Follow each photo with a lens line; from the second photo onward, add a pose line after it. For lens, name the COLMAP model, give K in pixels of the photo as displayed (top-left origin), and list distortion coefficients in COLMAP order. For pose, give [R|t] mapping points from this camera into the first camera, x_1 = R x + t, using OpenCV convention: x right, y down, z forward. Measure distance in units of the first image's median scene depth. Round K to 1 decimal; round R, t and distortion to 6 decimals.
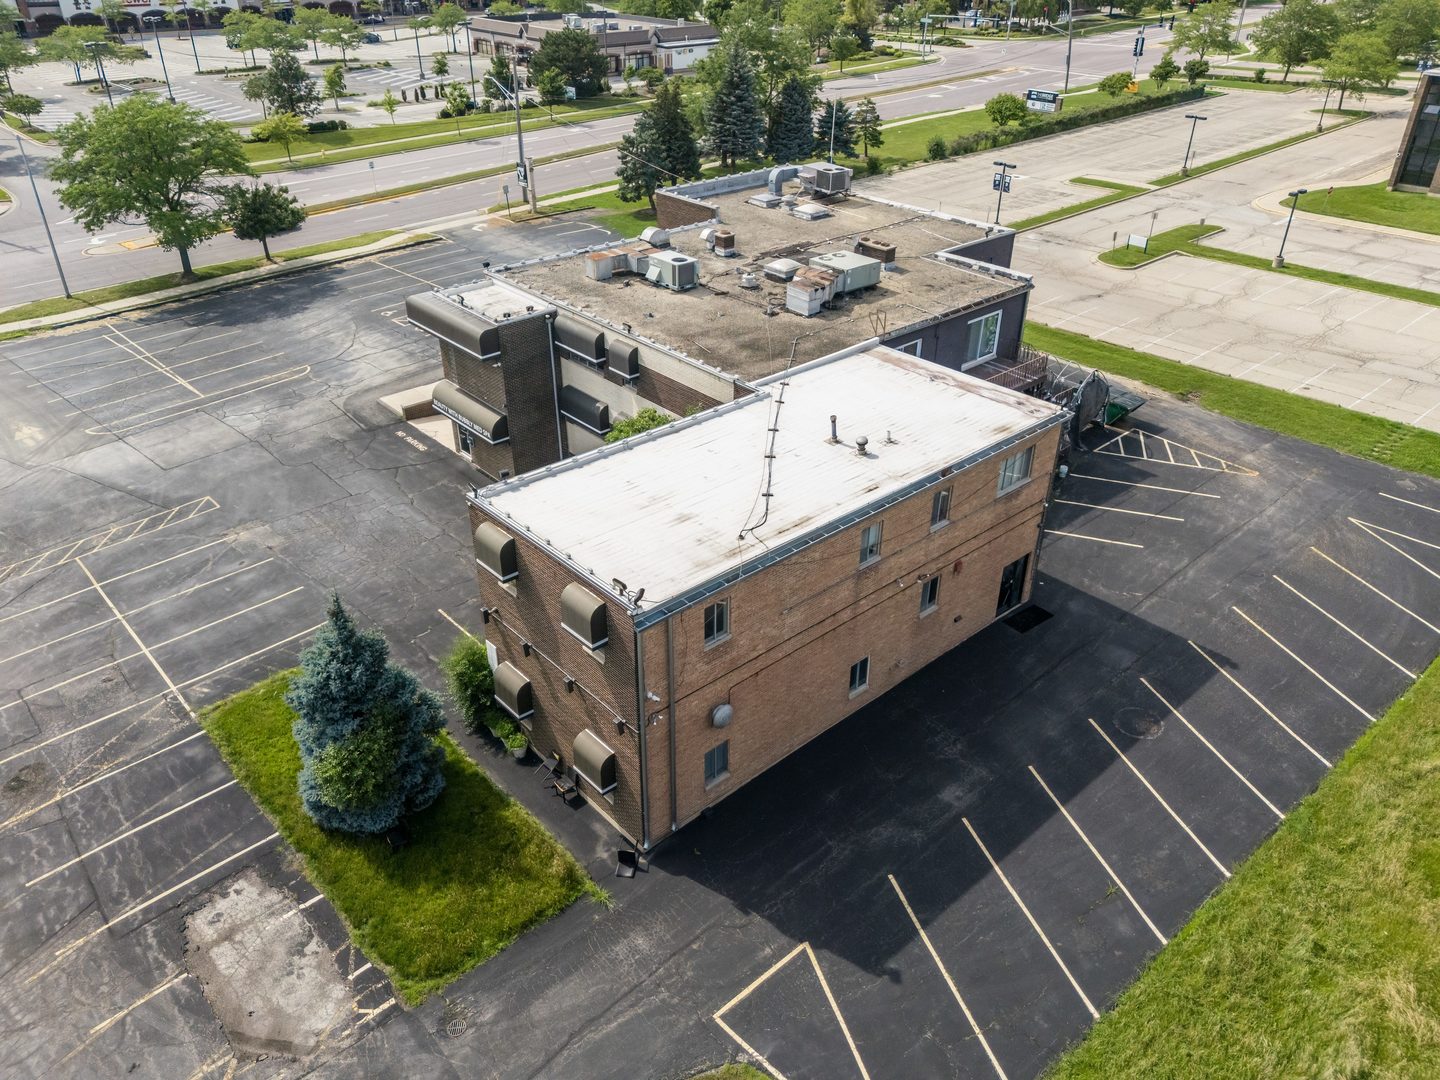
lens RADIAL K [[1076.2, 0, 716.4], [0, 1076.2, 514.2], [0, 0, 1]] dist [0.071094, -0.070054]
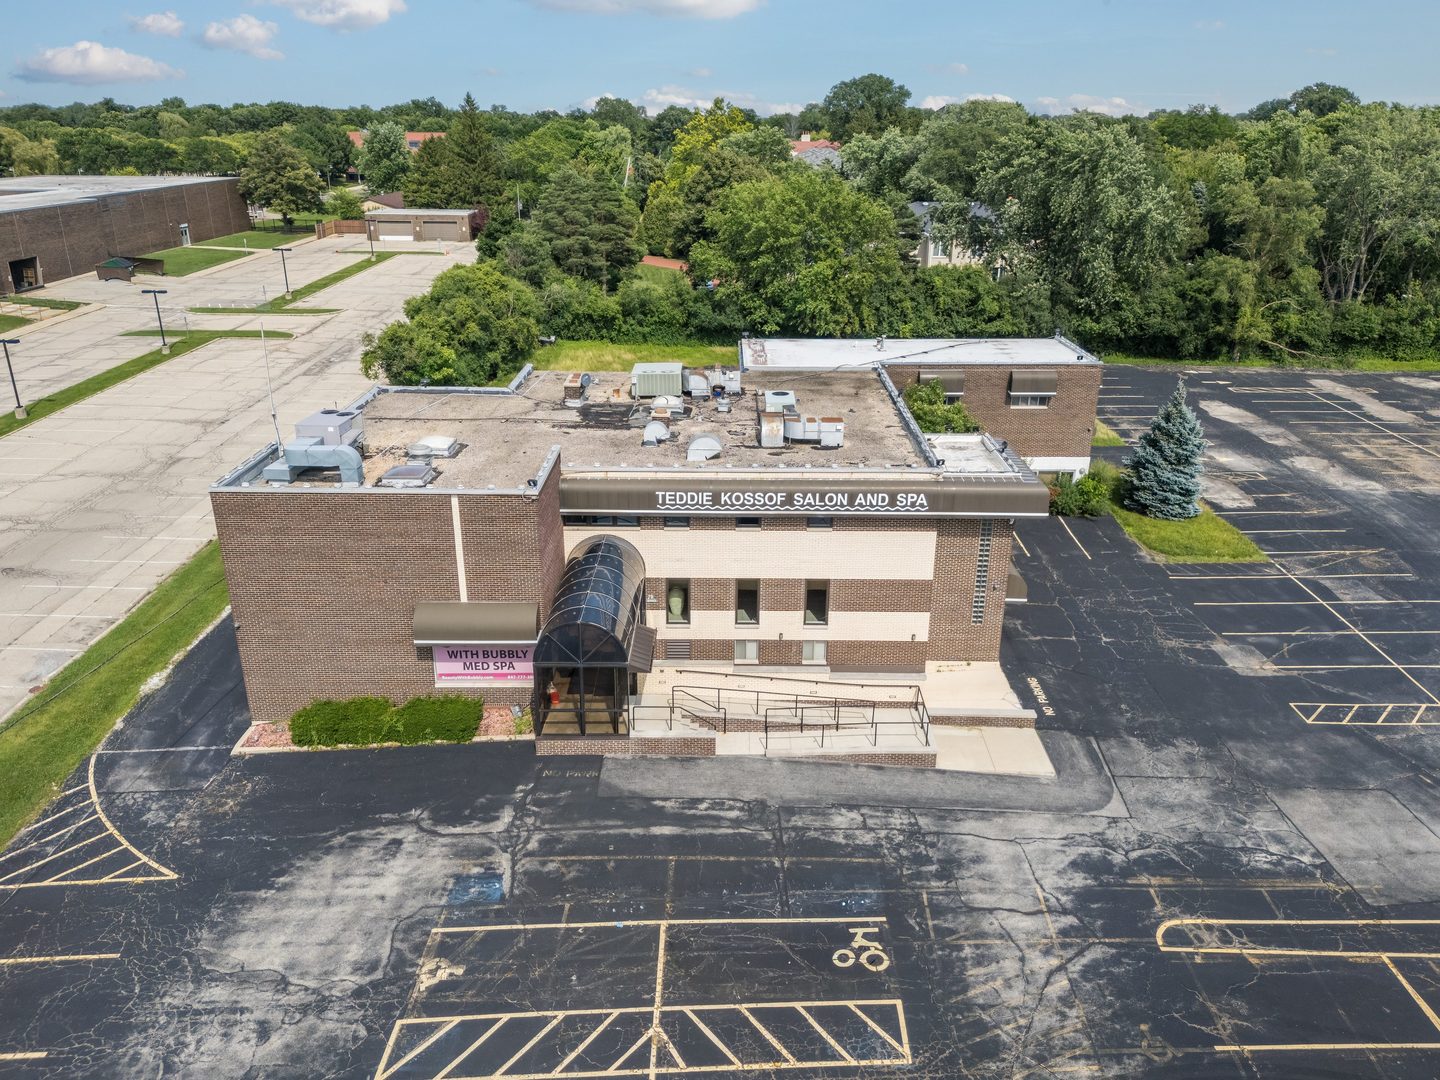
lens RADIAL K [[1076.2, 0, 718.7], [0, 1076.2, 526.7], [0, 0, 1]] dist [0.071094, -0.070054]
pose [[-0.743323, -0.244504, 0.622646, -0.561055], [0.320869, 0.686409, 0.652600, -0.721588], [-0.586953, 0.684880, -0.431770, 1.384893]]
